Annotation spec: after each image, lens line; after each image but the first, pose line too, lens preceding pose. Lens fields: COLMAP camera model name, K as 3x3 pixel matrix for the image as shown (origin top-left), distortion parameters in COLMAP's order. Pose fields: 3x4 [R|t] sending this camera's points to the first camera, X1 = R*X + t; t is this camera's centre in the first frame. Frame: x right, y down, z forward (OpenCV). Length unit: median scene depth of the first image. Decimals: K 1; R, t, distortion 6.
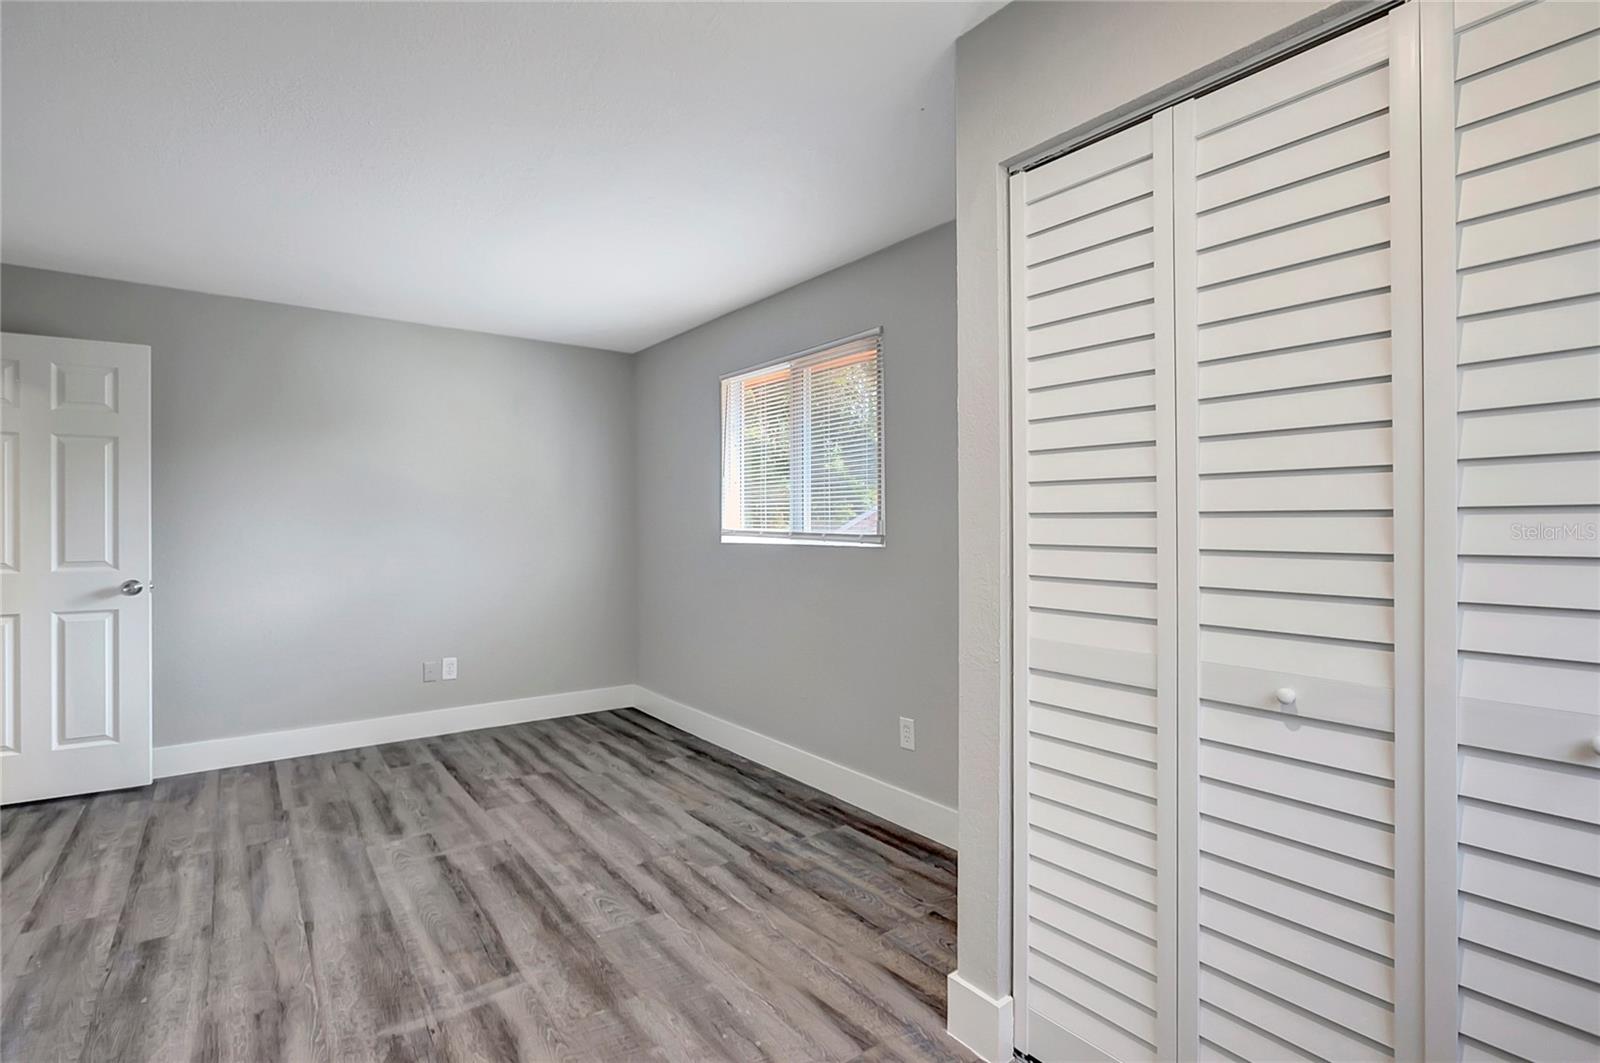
lens RADIAL K [[774.0, 0, 799.7], [0, 774.0, 529.2], [0, 0, 1]] dist [-0.017784, 0.000655]
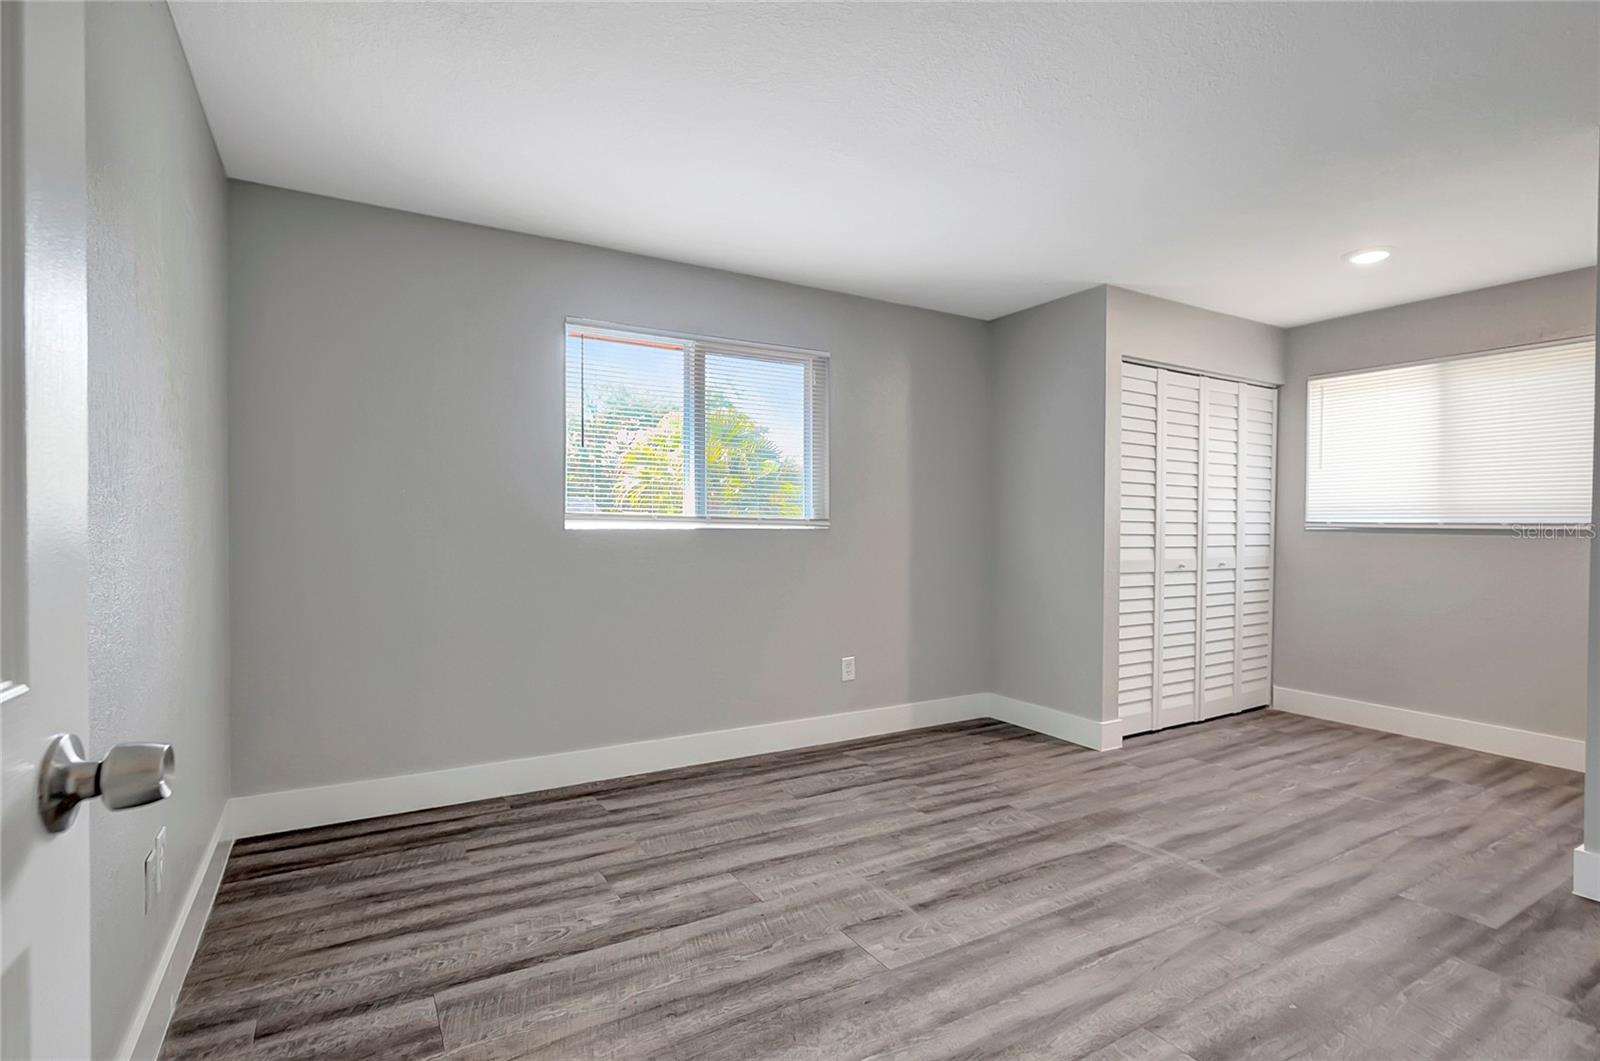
lens RADIAL K [[738.8, 0, 803.4], [0, 738.8, 525.7], [0, 0, 1]] dist [-0.013681, 0.001611]
pose [[0.119242, 0.000267, 0.992865, -1.147173], [-0.004296, 0.999991, 0.000247, 0.018122], [-0.992856, -0.004295, 0.119242, 0.936414]]
